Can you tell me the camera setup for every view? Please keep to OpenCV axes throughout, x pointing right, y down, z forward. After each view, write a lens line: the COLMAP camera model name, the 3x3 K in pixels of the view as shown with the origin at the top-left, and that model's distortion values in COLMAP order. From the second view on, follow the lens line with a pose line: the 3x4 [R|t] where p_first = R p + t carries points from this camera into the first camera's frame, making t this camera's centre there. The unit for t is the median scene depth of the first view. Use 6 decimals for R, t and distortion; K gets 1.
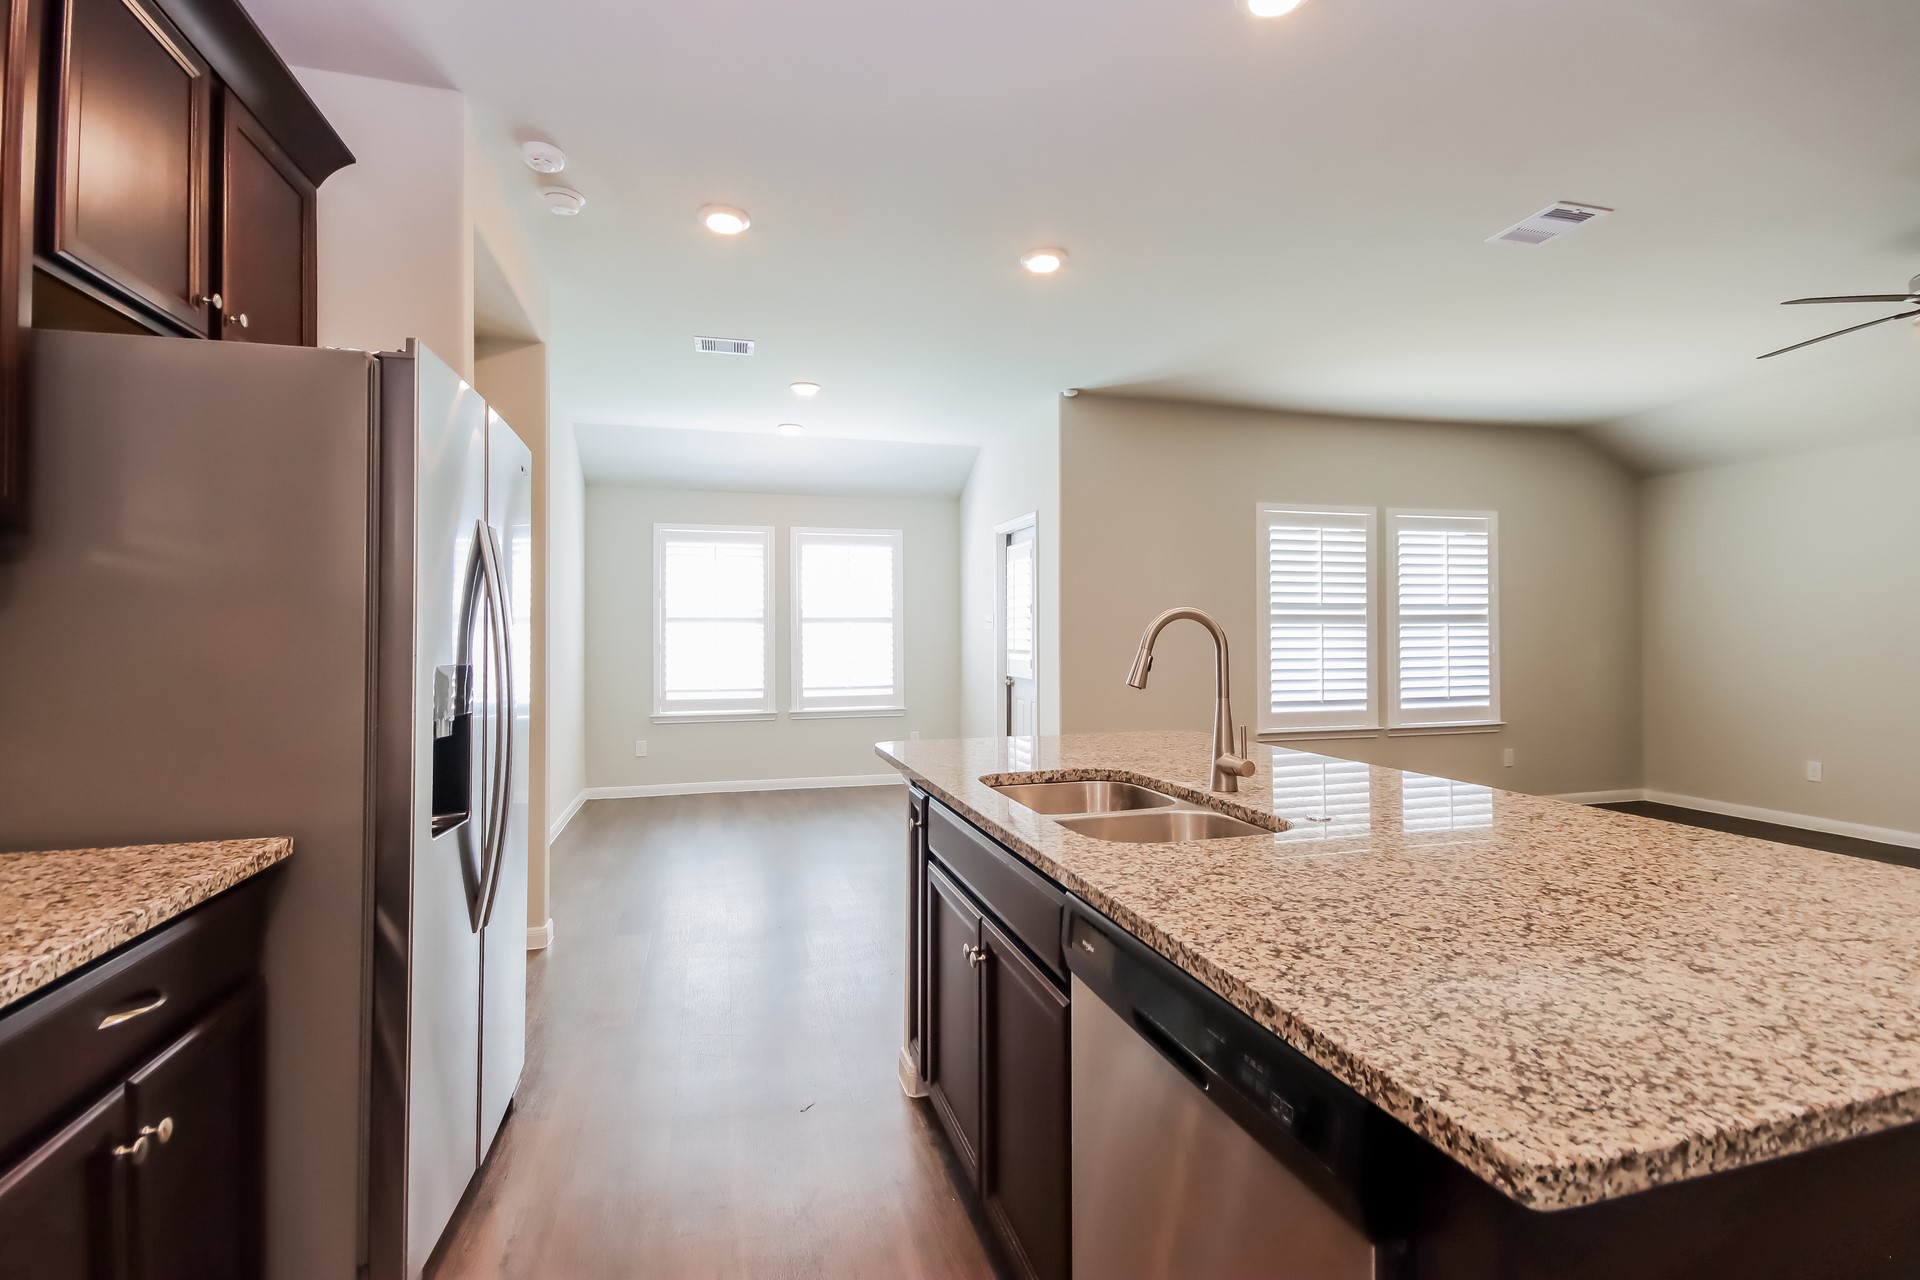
lens RADIAL K [[888.7, 0, 962.4], [0, 888.7, 633.9], [0, 0, 1]] dist [-0.003865, -0.000234]
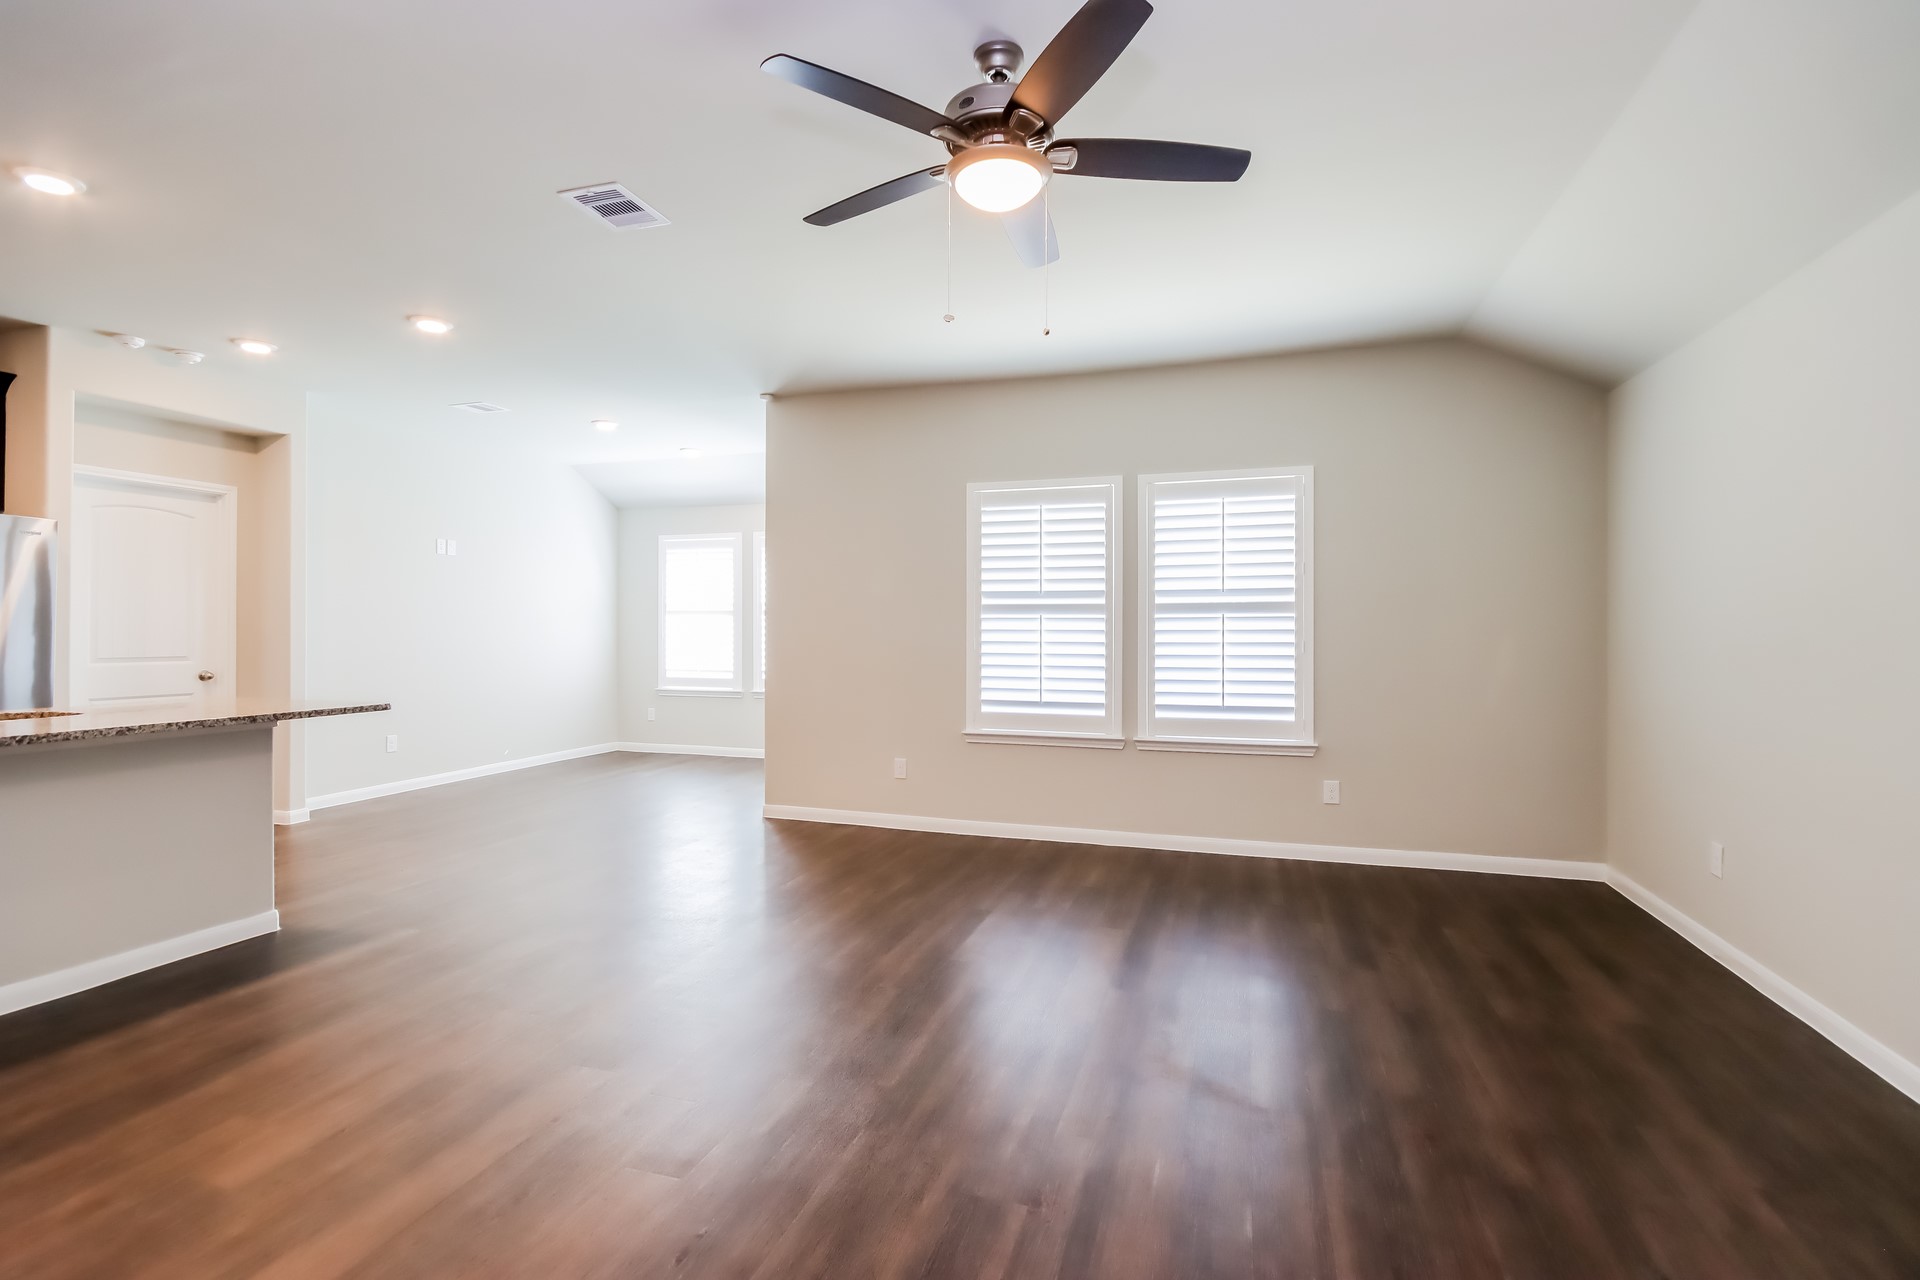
lens RADIAL K [[888.7, 0, 962.9], [0, 888.7, 629.3], [0, 0, 1]] dist [-0.003865, -0.000234]
pose [[0.835494, 0.006250, -0.549465, 0.797344], [-0.003169, 0.999973, 0.006555, -0.002048], [0.549491, -0.003736, 0.835491, 0.213521]]
